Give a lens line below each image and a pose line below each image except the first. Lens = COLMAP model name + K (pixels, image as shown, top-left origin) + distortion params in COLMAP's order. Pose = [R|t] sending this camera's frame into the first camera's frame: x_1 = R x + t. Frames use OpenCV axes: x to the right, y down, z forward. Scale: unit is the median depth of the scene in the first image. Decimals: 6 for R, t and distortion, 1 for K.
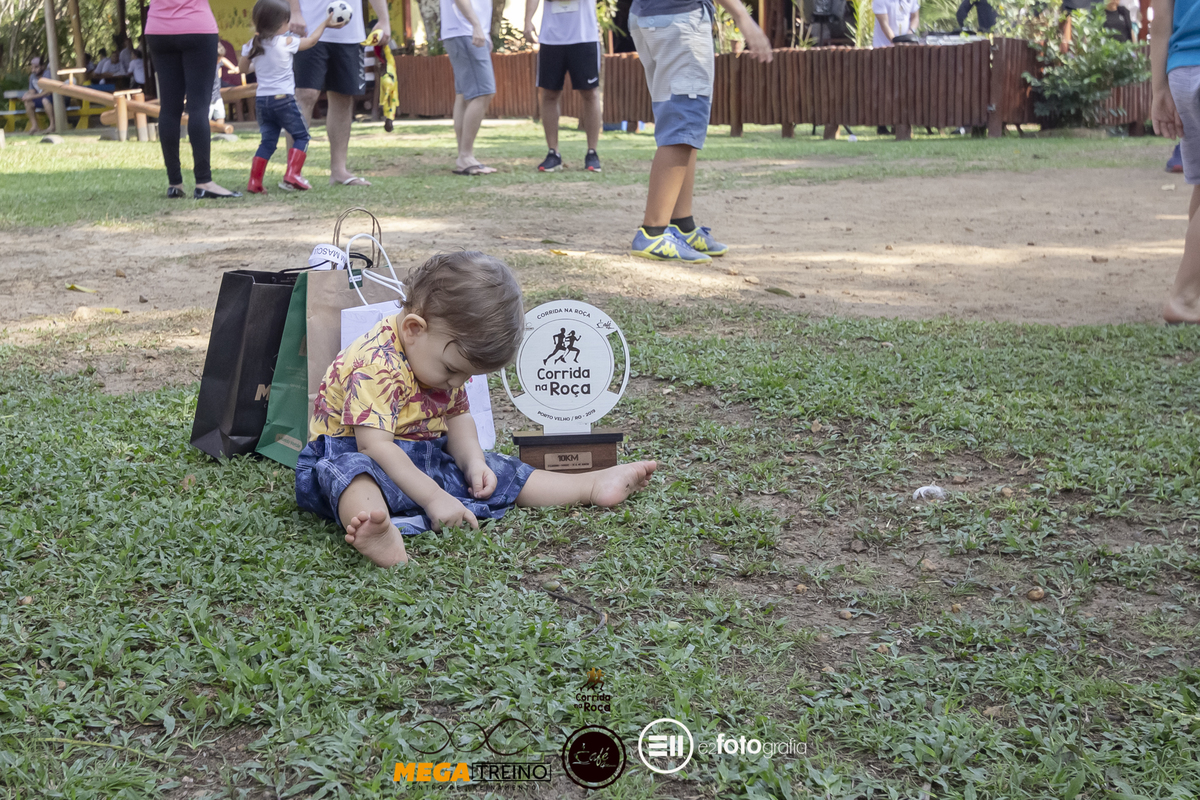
lens RADIAL K [[1721.5, 0, 600.0], [0, 1721.5, 400.0], [0, 0, 1]] dist [0.014266, -0.009565]
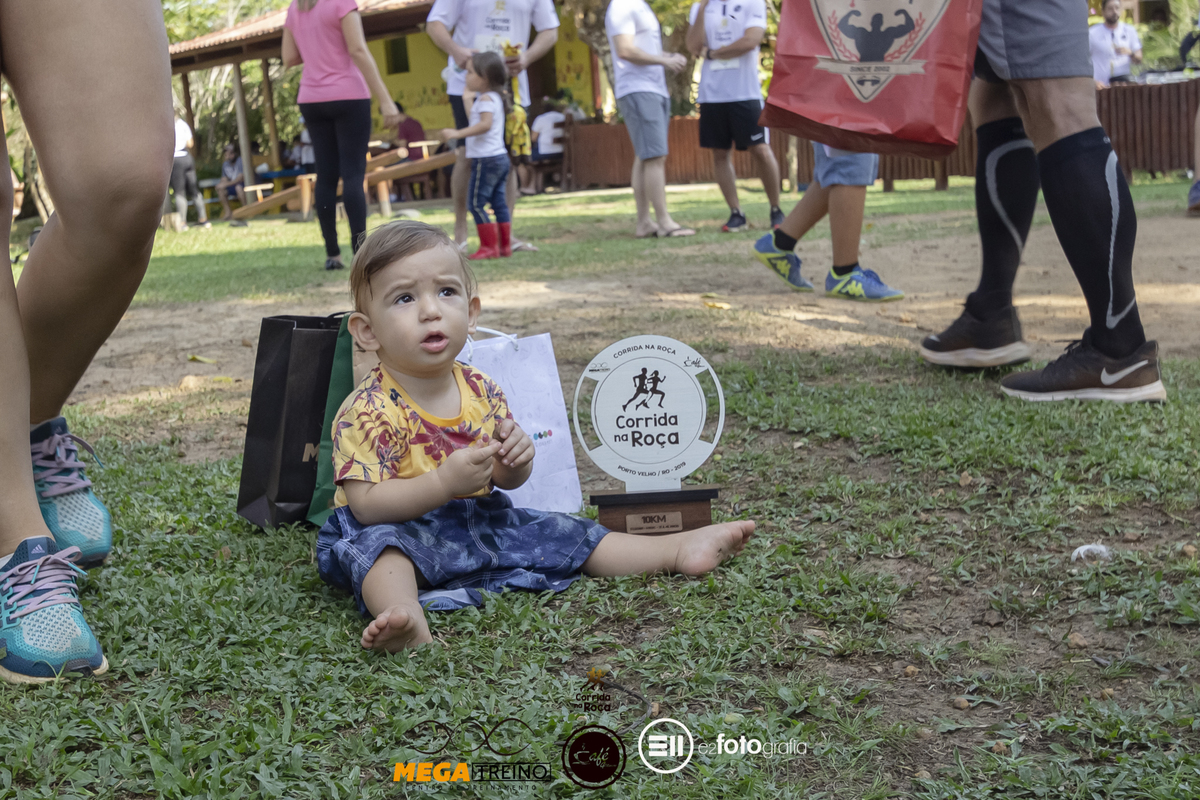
lens RADIAL K [[1721.5, 0, 600.0], [0, 1721.5, 400.0], [0, 0, 1]] dist [0.014266, -0.009565]
pose [[0.989732, -0.030201, -0.139706, 0.076617], [0.023351, 0.998455, -0.050415, 0.017101], [0.141013, 0.046636, 0.988909, 0.148933]]
